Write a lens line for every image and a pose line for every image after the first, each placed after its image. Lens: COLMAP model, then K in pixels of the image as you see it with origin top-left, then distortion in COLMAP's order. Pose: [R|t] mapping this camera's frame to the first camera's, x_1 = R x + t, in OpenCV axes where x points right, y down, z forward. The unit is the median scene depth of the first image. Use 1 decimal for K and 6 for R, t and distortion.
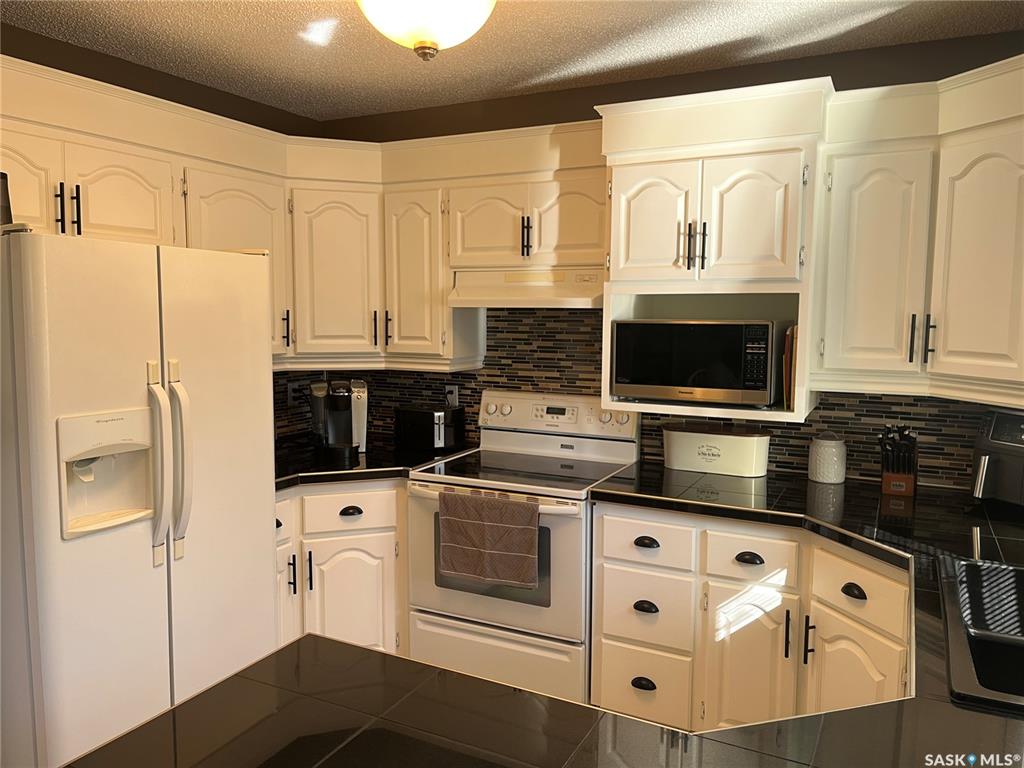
lens RADIAL K [[778.2, 0, 505.3], [0, 778.2, 384.7], [0, 0, 1]] dist [0.070548, -0.087339]
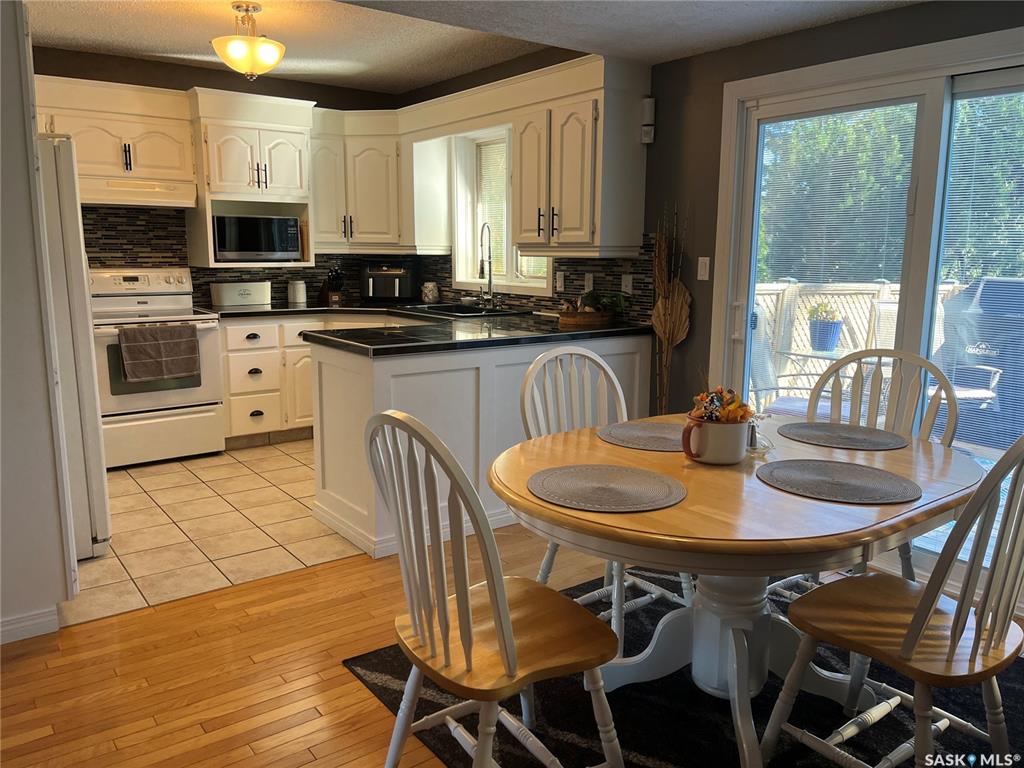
lens RADIAL K [[778.2, 0, 508.2], [0, 778.2, 380.4], [0, 0, 1]] dist [0.070548, -0.087339]
pose [[0.444230, -0.152869, 0.882774, -1.141848], [0.085167, 0.988079, 0.128247, 0.110457], [-0.891855, 0.018212, 0.451954, -0.358923]]
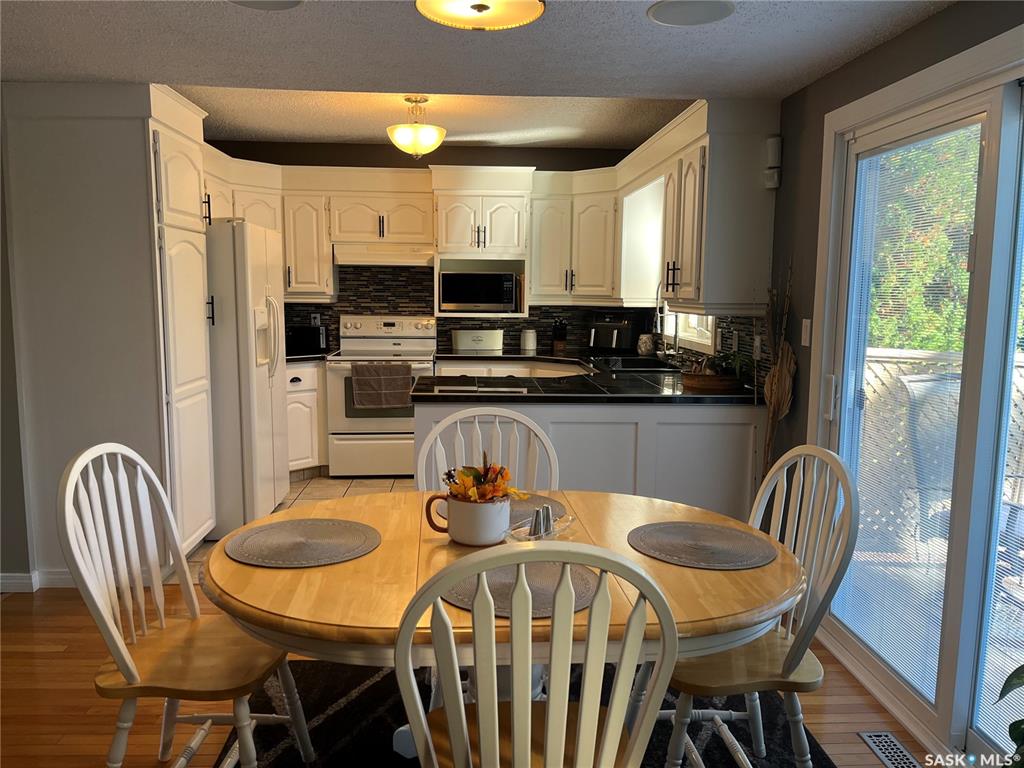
lens RADIAL K [[778.2, 0, 503.0], [0, 778.2, 385.4], [0, 0, 1]] dist [0.070548, -0.087339]
pose [[0.866176, -0.058842, 0.496263, -0.722462], [0.044101, 0.998170, 0.041379, 0.132020], [-0.497789, -0.013956, 0.867186, -0.818538]]
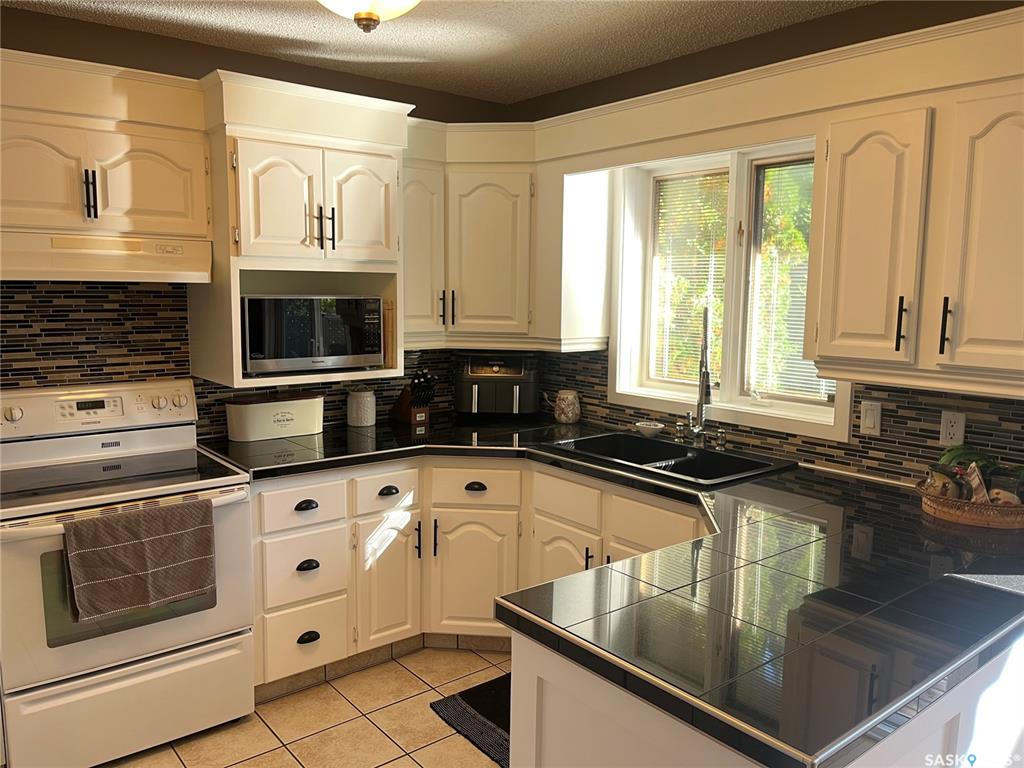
lens RADIAL K [[778.2, 0, 509.3], [0, 778.2, 384.9], [0, 0, 1]] dist [0.070548, -0.087339]
pose [[0.406078, -0.114179, 0.906677, -0.617220], [0.081261, 0.992745, 0.088623, -0.031108], [-0.910218, 0.037689, 0.412410, 0.287046]]
